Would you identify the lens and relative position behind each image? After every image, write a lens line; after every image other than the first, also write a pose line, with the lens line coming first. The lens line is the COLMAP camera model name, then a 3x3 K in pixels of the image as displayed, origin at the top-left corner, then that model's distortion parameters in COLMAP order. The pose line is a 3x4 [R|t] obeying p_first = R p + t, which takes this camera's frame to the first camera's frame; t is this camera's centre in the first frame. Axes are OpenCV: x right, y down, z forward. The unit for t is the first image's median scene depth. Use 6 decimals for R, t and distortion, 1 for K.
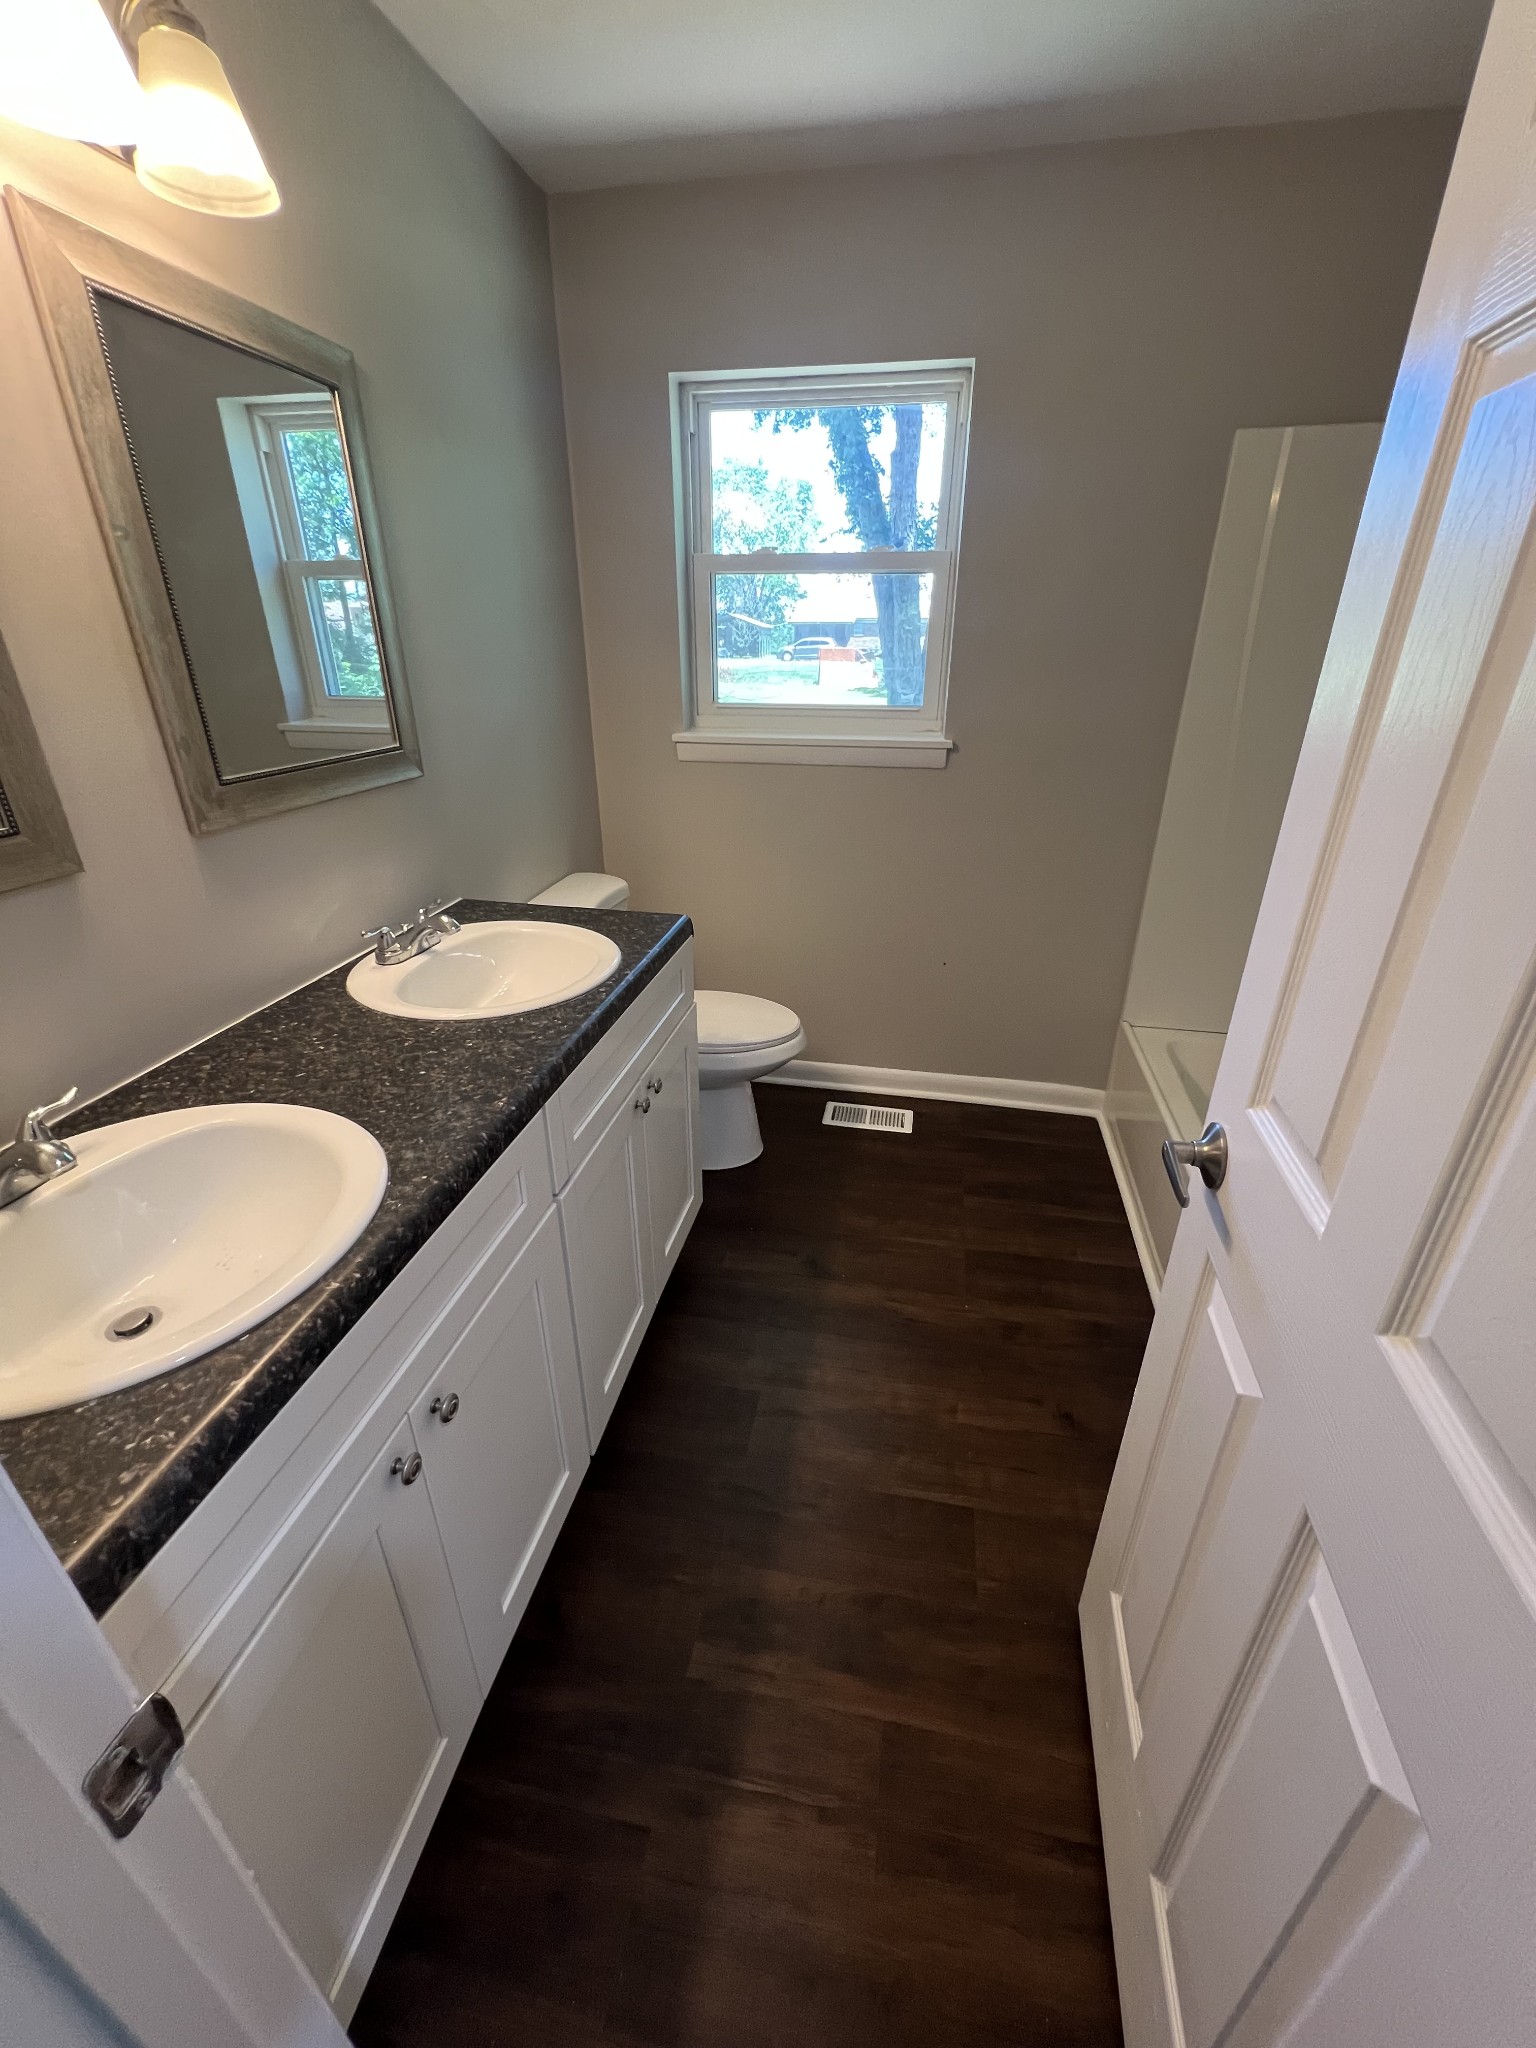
lens RADIAL K [[817.0, 0, 768.0], [0, 817.0, 1024.0], [0, 0, 1]] dist [-0.003235, 0.000877]
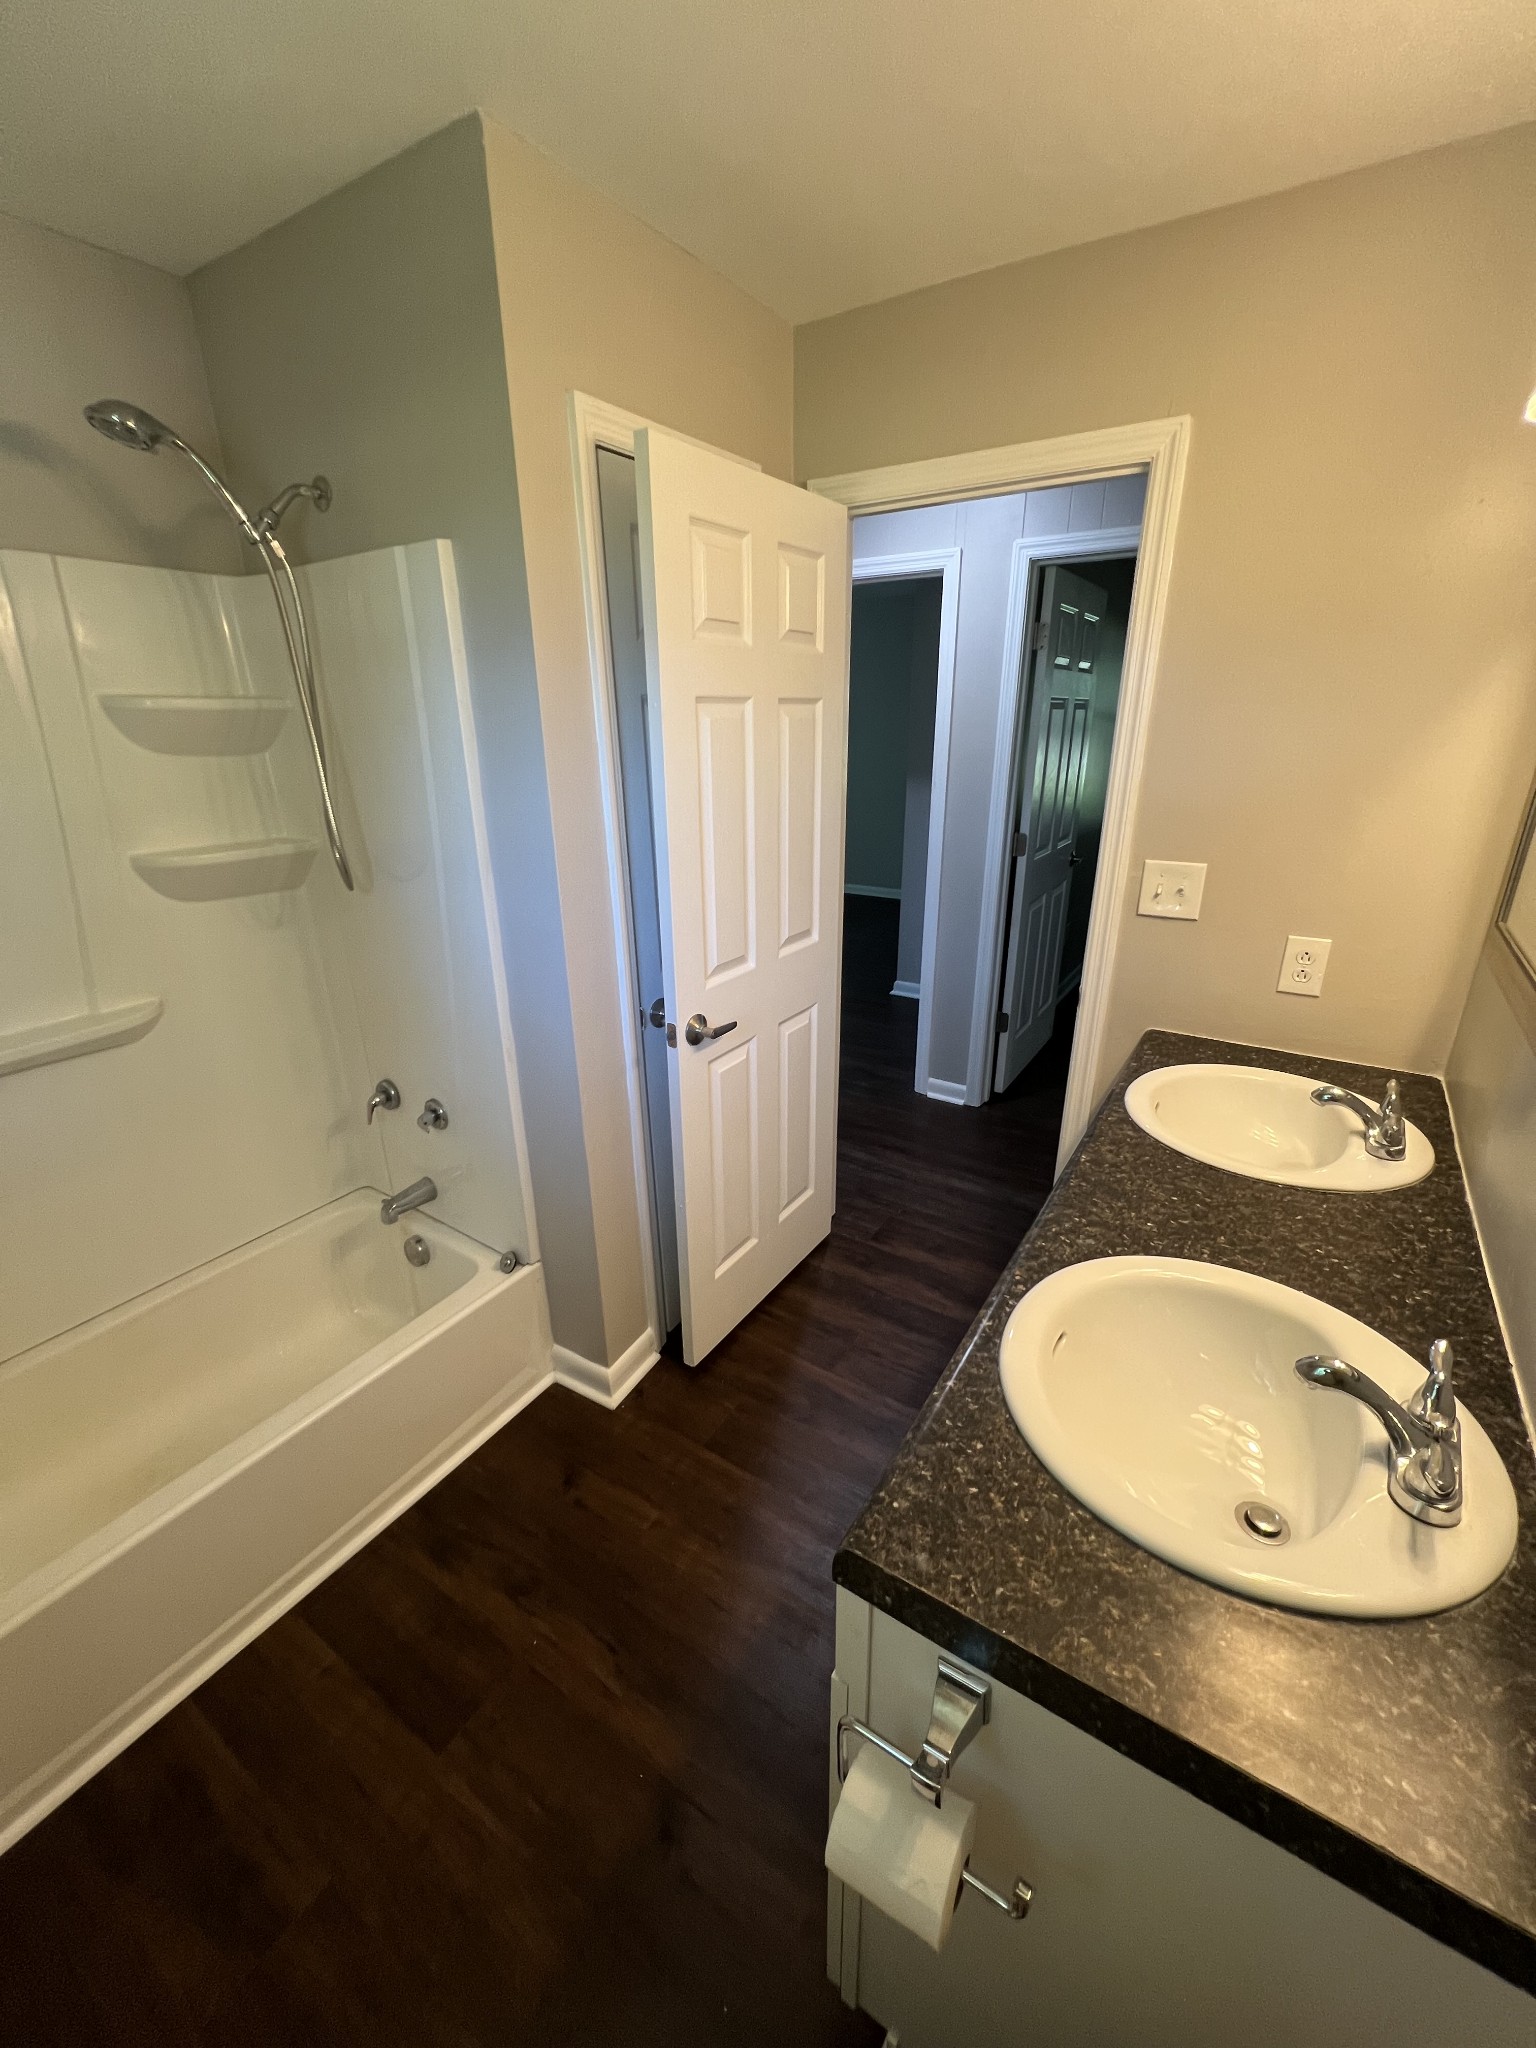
lens RADIAL K [[817.0, 0, 768.0], [0, 817.0, 1024.0], [0, 0, 1]] dist [-0.003235, 0.000877]
pose [[-0.925774, -0.124188, 0.357098, -0.255848], [0.170692, 0.705484, 0.687864, -0.870235], [-0.337351, 0.697760, -0.631921, 1.565318]]
